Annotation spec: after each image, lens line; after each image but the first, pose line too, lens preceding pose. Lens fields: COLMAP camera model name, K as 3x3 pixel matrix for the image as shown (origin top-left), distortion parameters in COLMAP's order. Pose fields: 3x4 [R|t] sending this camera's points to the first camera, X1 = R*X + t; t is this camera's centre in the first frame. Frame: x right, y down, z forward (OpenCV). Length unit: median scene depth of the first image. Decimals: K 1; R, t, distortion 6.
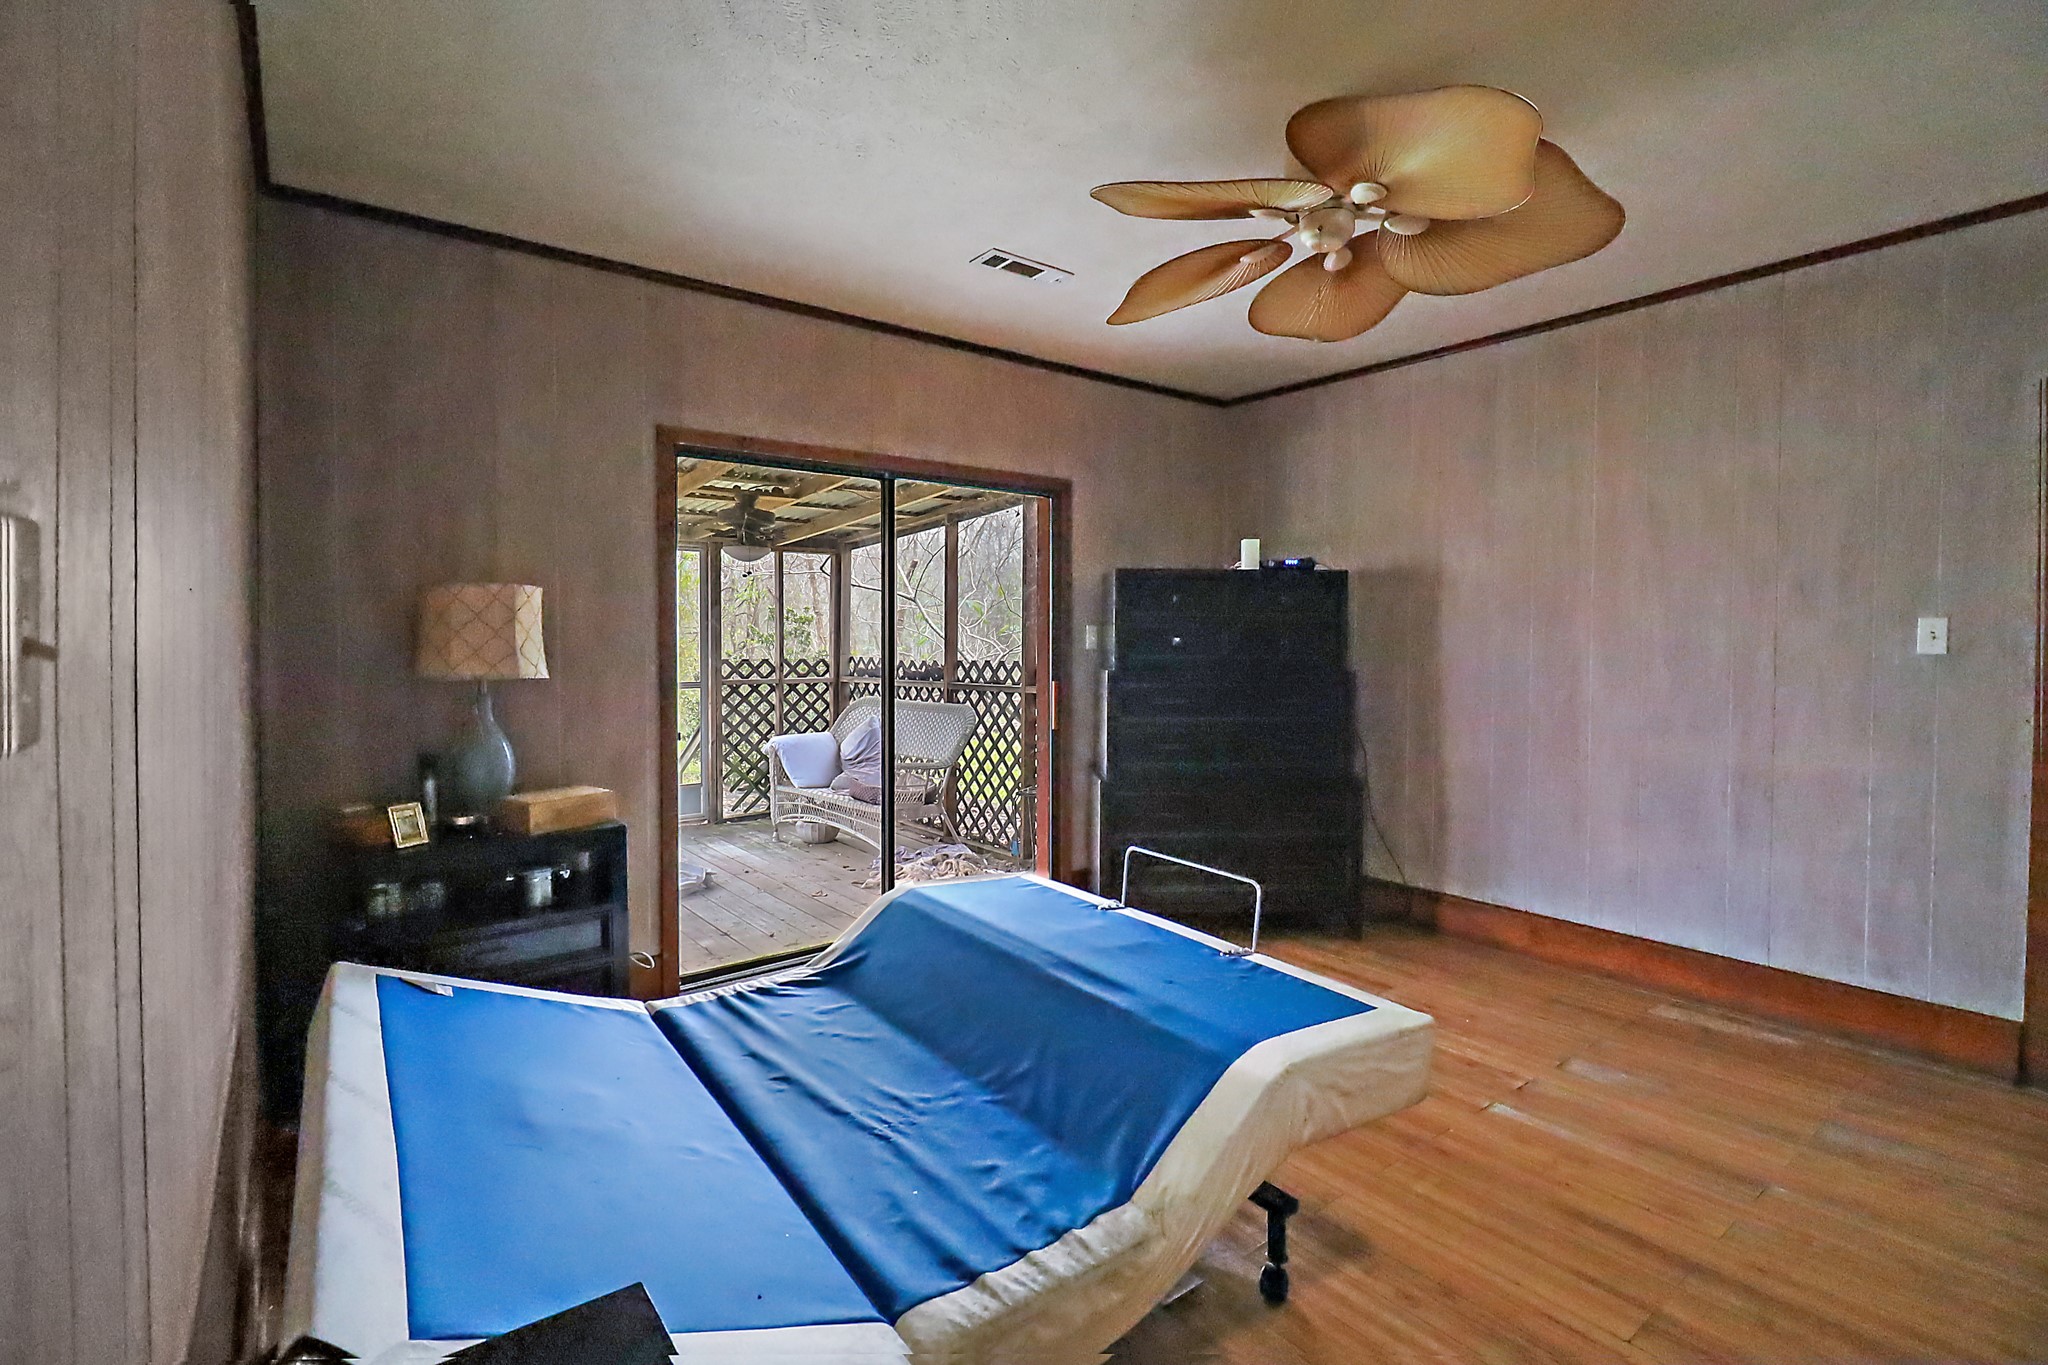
lens RADIAL K [[947.6, 0, 1028.7], [0, 947.6, 655.9], [0, 0, 1]] dist [0.013042, -0.014984]
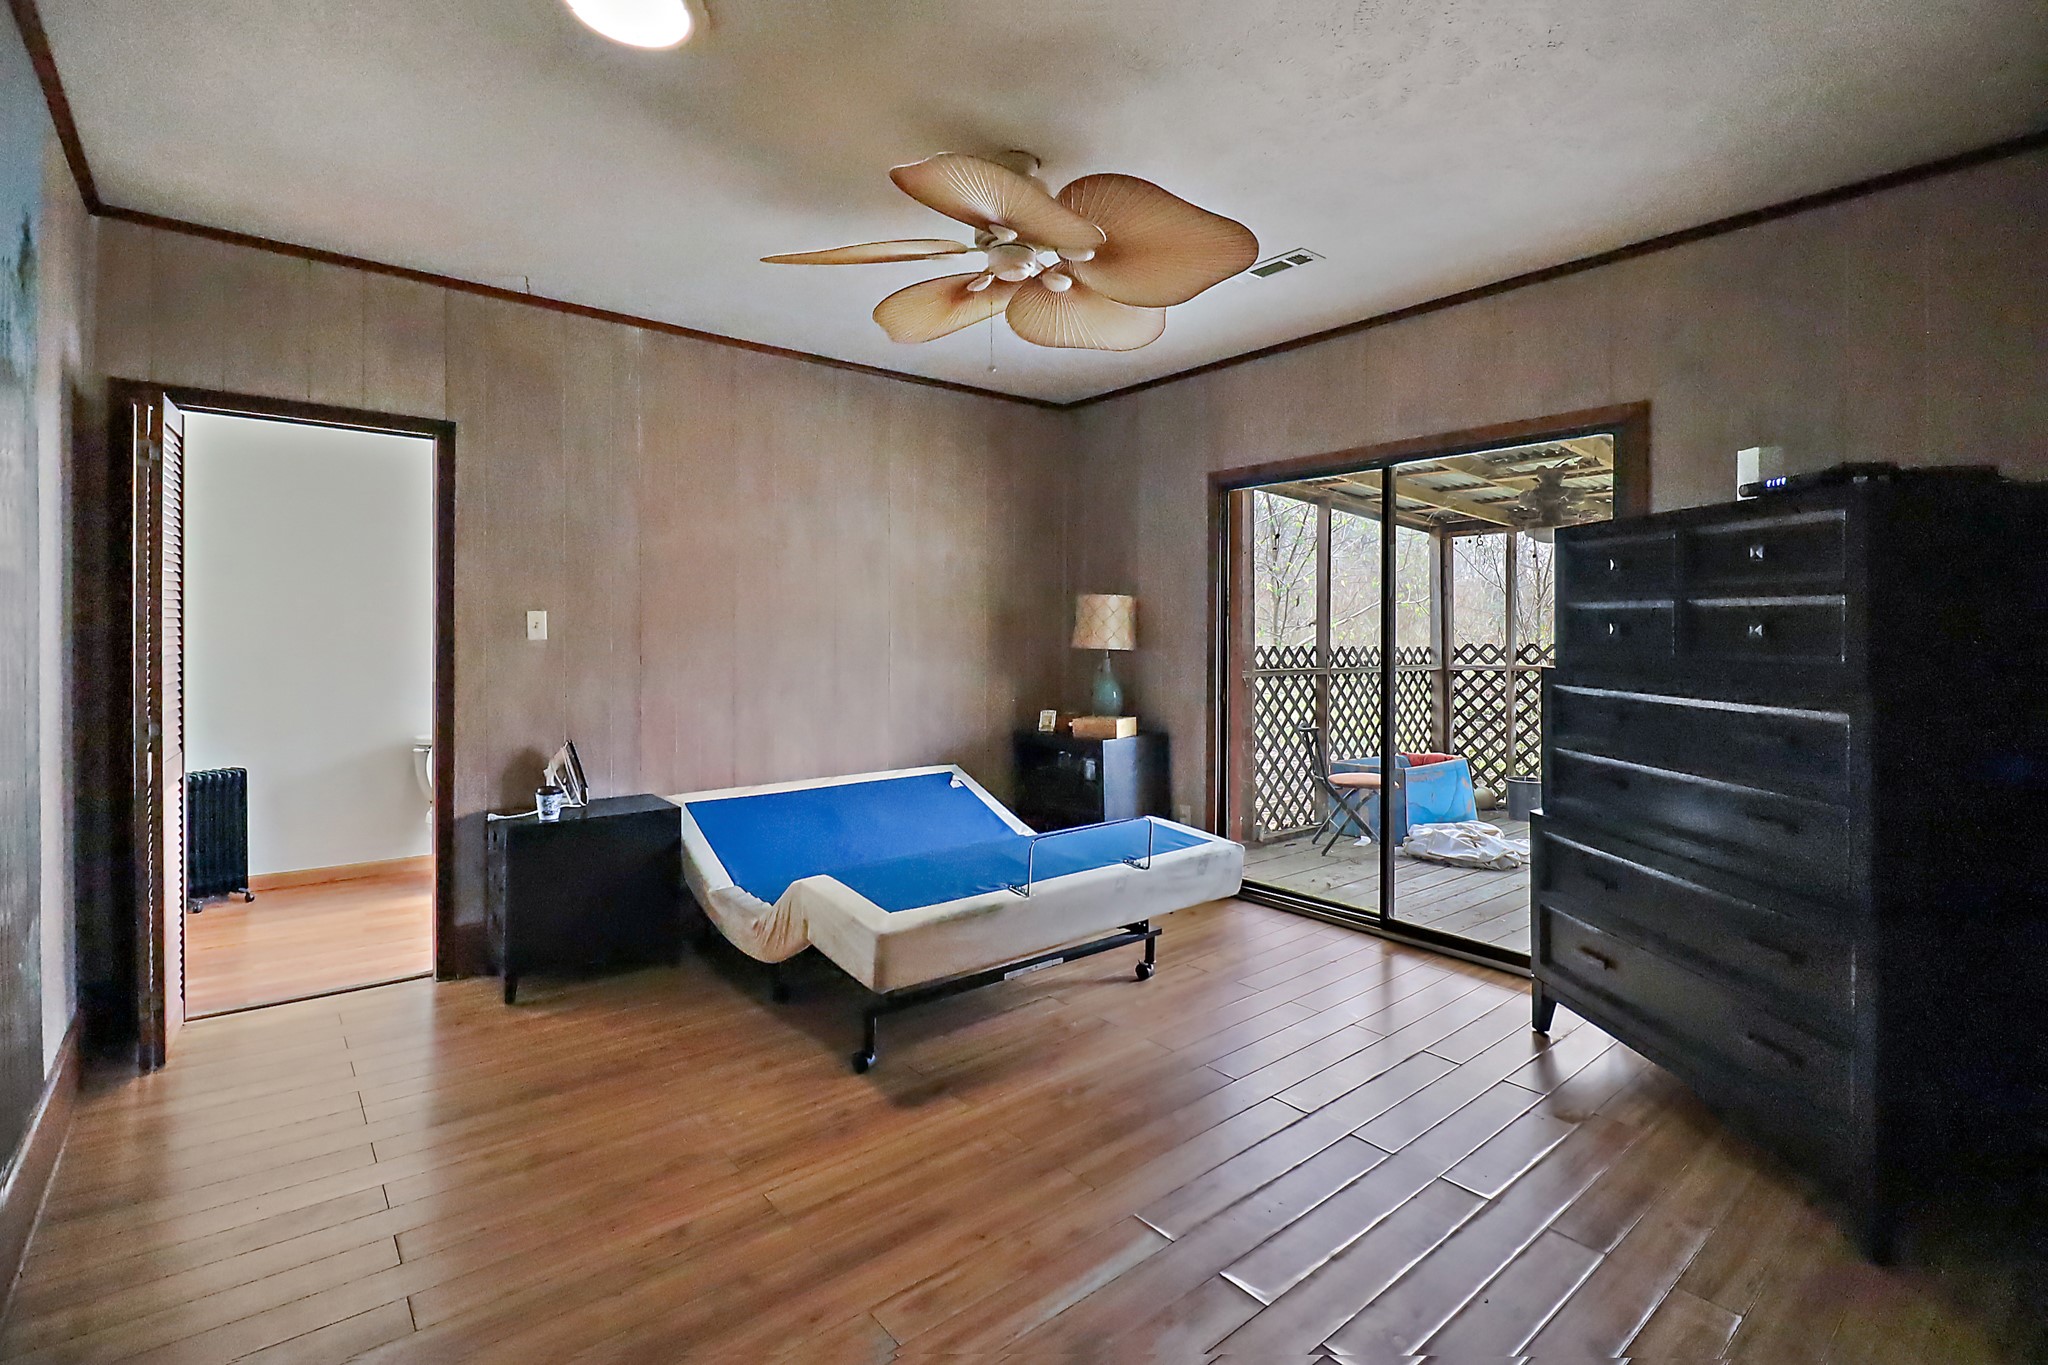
lens RADIAL K [[947.7, 0, 1032.9], [0, 947.7, 647.2], [0, 0, 1]] dist [0.011081, -0.016033]
pose [[0.044125, 0.017056, -0.998880, 0.901735], [-0.013318, 0.999775, 0.016483, -0.004970], [0.998937, 0.012576, 0.044342, 0.623133]]
